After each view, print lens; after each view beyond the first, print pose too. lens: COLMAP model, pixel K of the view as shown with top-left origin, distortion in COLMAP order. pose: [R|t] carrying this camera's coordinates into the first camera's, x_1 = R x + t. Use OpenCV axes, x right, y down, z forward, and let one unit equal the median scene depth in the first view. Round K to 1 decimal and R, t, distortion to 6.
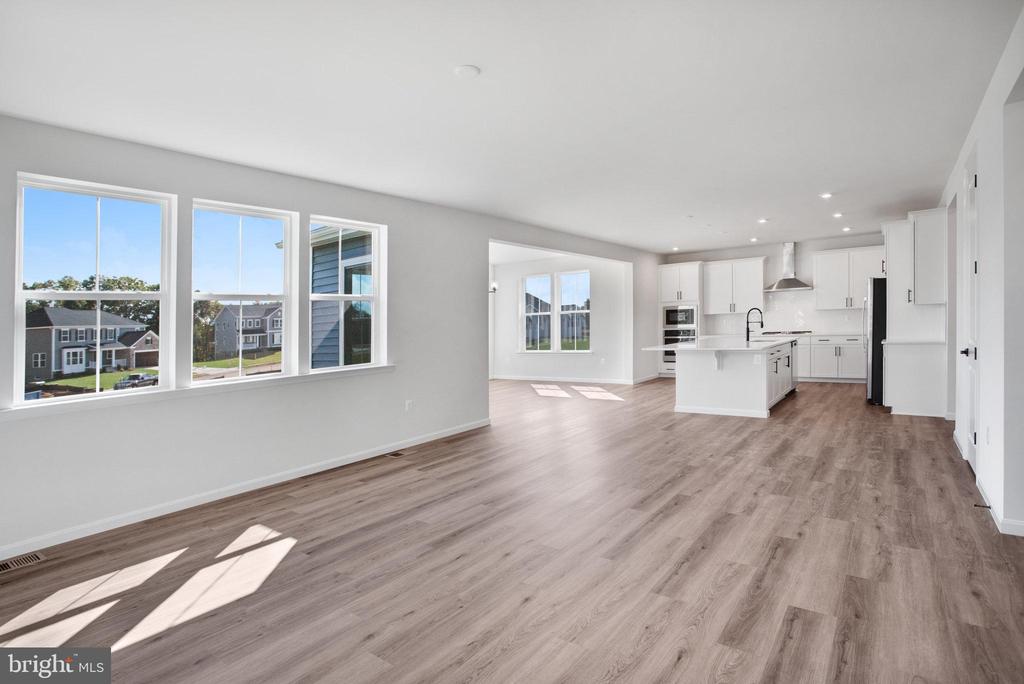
lens RADIAL K [[590.3, 0, 514.1], [0, 590.3, 373.6], [0, 0, 1]] dist [-0.000679, -0.000684]
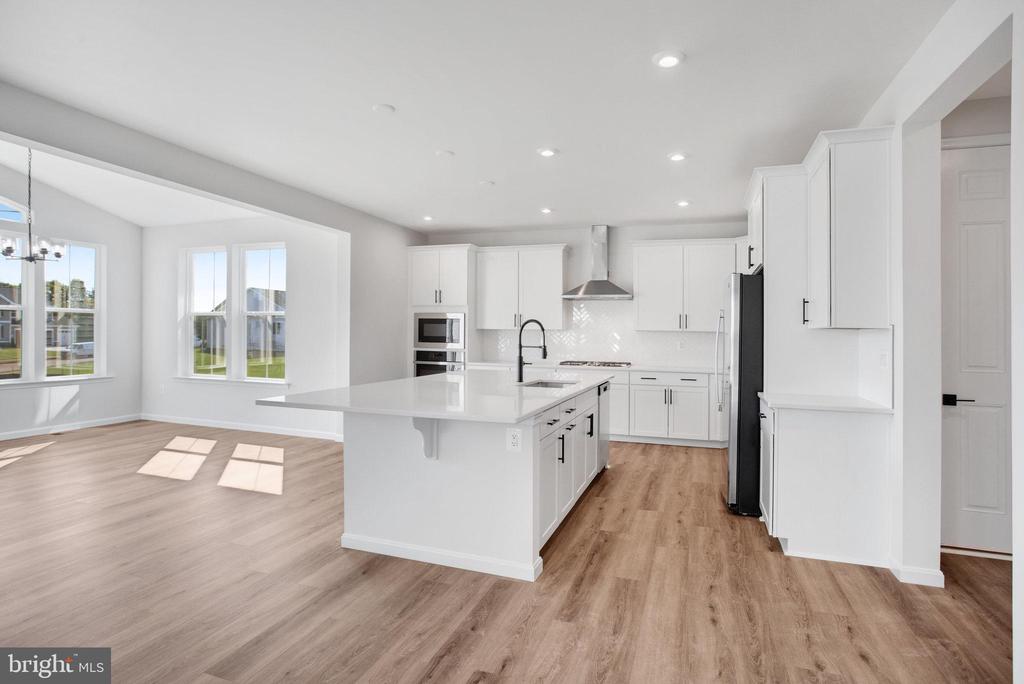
lens RADIAL K [[538.3, 0, 512.0], [0, 538.3, 342.0], [0, 0, 1]] dist [-0.003445, -0.000248]
pose [[0.965928, 0.047148, 0.254481, 0.046556], [-0.028460, 0.996654, -0.076627, -0.009376], [-0.257242, 0.066773, 0.964037, 0.094796]]
